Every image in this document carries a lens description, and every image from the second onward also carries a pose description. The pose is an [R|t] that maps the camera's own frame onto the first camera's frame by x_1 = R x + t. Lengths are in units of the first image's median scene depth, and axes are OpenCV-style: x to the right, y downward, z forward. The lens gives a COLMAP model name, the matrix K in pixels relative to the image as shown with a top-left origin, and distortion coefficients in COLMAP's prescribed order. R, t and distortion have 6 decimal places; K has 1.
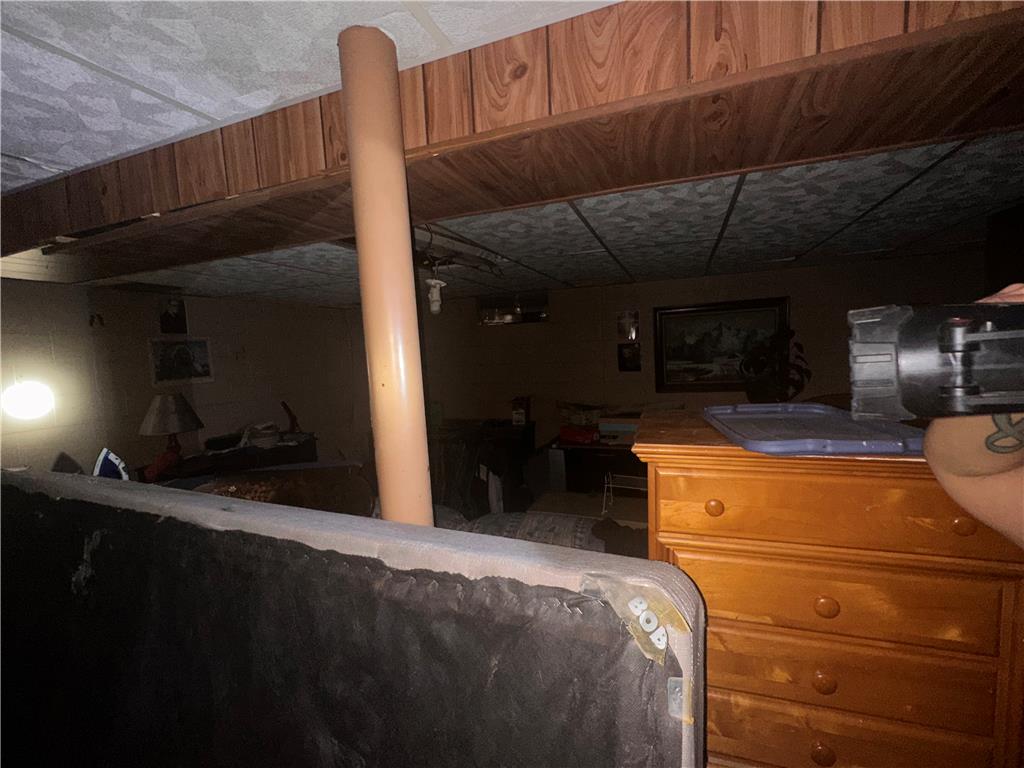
lens RADIAL K [[448.5, 0, 512.0], [0, 448.5, 384.0], [0, 0, 1]] dist [-0.002196, 0.000438]
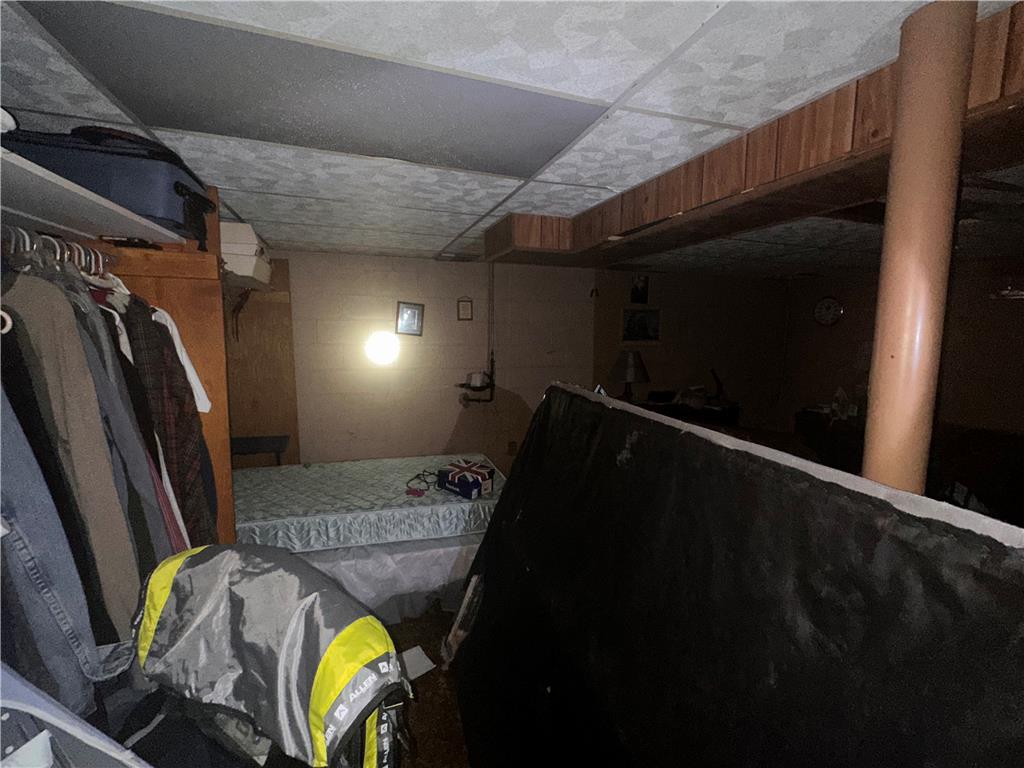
lens RADIAL K [[448.5, 0, 512.0], [0, 448.5, 384.0], [0, 0, 1]] dist [-0.002196, 0.000438]
pose [[0.646997, 0.148699, -0.747852, -0.059732], [-0.102225, 0.988861, 0.108181, 0.036459], [0.755609, 0.006456, 0.654991, -0.299767]]
